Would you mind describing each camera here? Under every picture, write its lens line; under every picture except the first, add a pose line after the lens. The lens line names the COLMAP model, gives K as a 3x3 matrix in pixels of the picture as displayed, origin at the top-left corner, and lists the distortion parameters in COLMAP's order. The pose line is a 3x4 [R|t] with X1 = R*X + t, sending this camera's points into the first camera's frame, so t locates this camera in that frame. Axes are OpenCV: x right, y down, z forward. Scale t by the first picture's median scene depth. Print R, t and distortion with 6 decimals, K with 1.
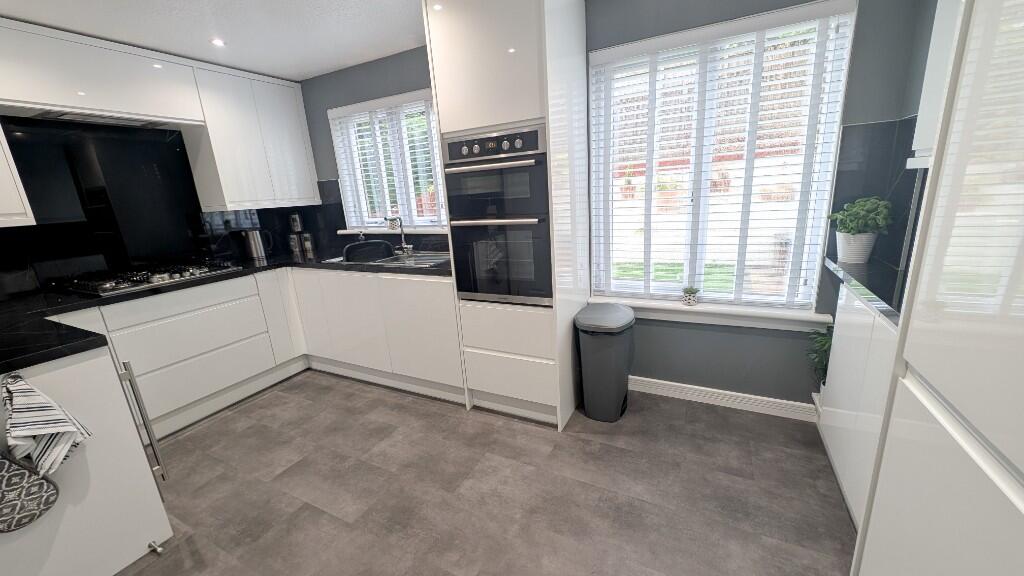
lens RADIAL K [[380.7, 0, 517.2], [0, 380.7, 288.2], [0, 0, 1]] dist [-0.001756, -0.000342]
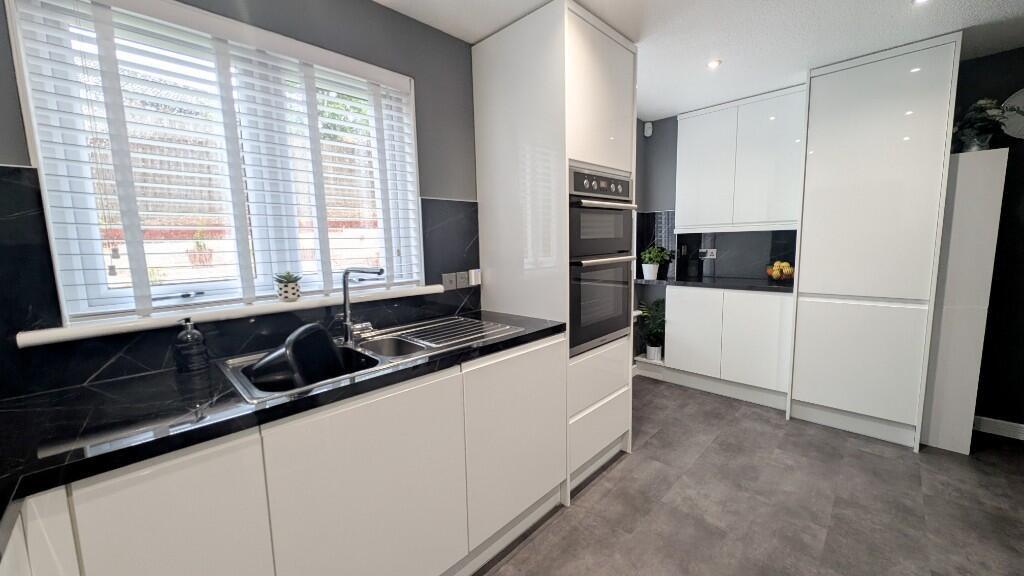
lens RADIAL K [[381.4, 0, 513.4], [0, 381.4, 287.1], [0, 0, 1]] dist [0.012399, -0.006979]
pose [[0.304424, -0.061688, 0.950537, -0.761376], [0.246299, 0.969062, -0.015991, -0.107332], [-0.920143, 0.238985, 0.310199, 0.664666]]
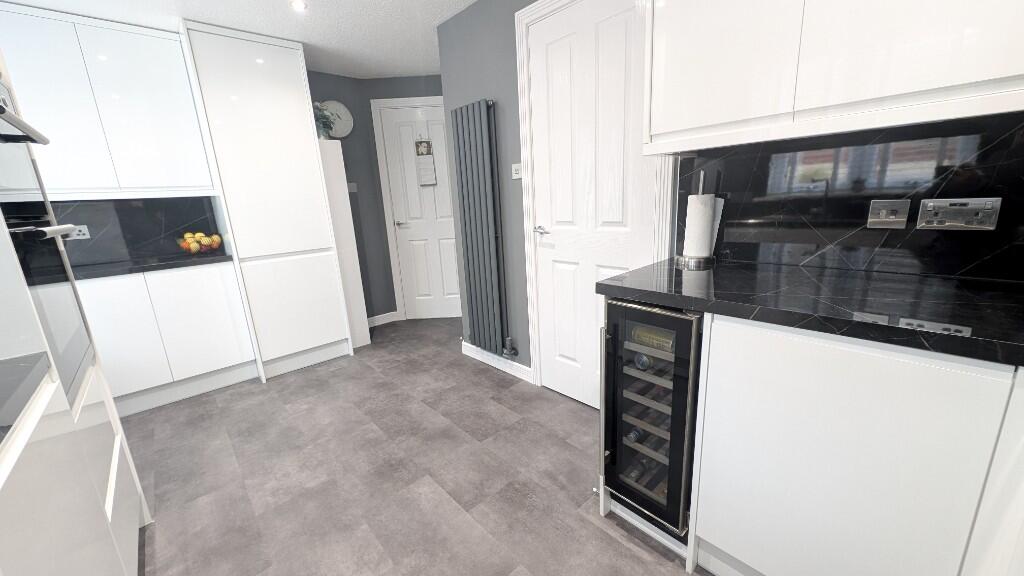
lens RADIAL K [[380.7, 0, 517.2], [0, 380.7, 288.2], [0, 0, 1]] dist [-0.001756, -0.000342]
pose [[-0.934925, 0.028384, 0.353708, -0.620799], [0.191109, 0.880159, 0.434509, -0.148008], [-0.298986, 0.473830, -0.828307, 0.913454]]
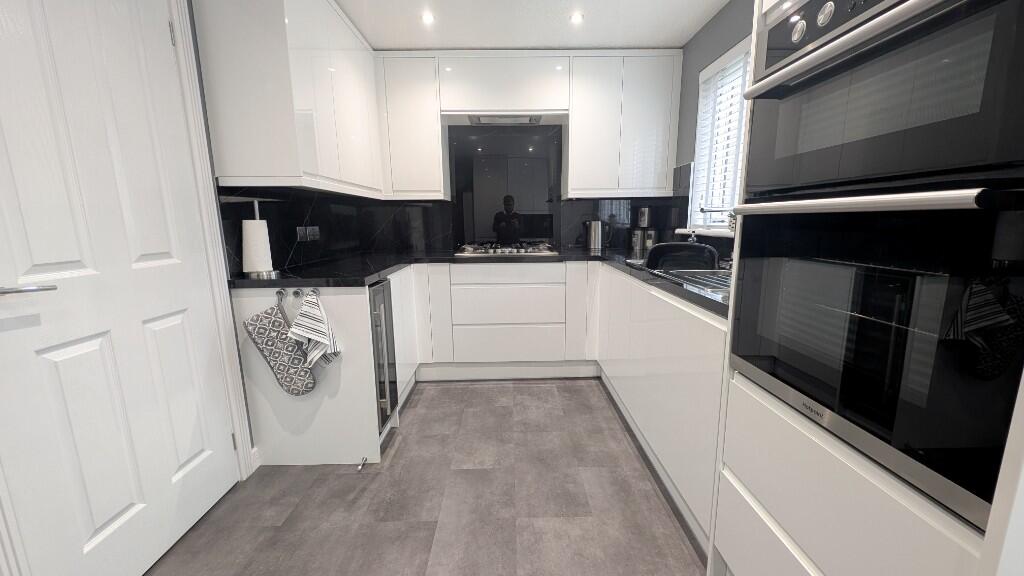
lens RADIAL K [[381.4, 0, 513.4], [0, 381.4, 287.1], [0, 0, 1]] dist [0.012399, -0.006979]
pose [[0.463752, 0.209980, -0.860722, 0.095622], [-0.238609, 0.965213, 0.106910, -0.047001], [0.853229, 0.155797, 0.497723, 0.405094]]
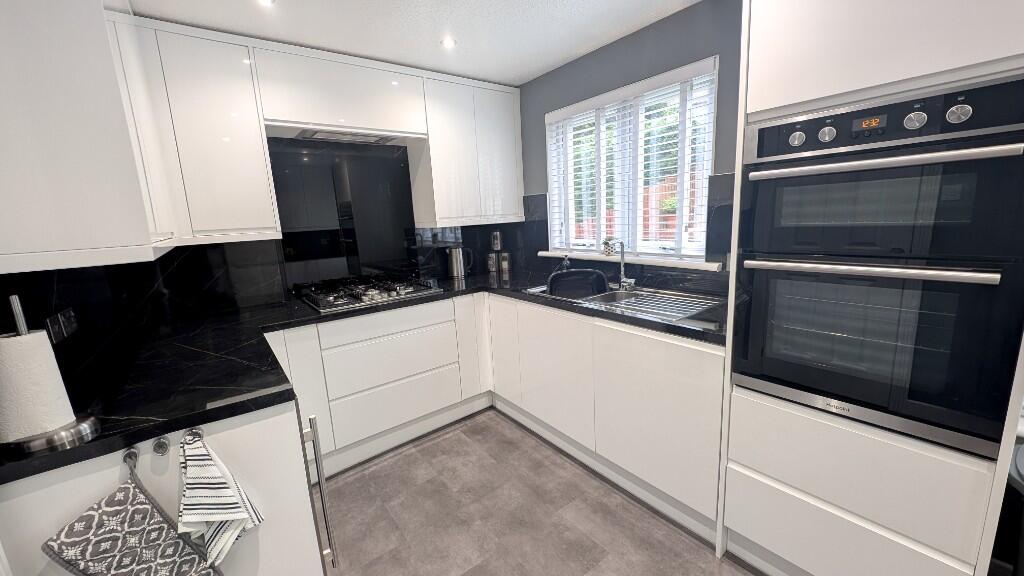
lens RADIAL K [[383.9, 0, 510.8], [0, 383.9, 284.1], [0, 0, 1]] dist [0.001499, -0.012047]
pose [[0.899710, 0.089681, -0.427175, -0.180924], [-0.109770, 0.993701, -0.022577, -0.063216], [0.422459, 0.067204, 0.903887, 0.230662]]
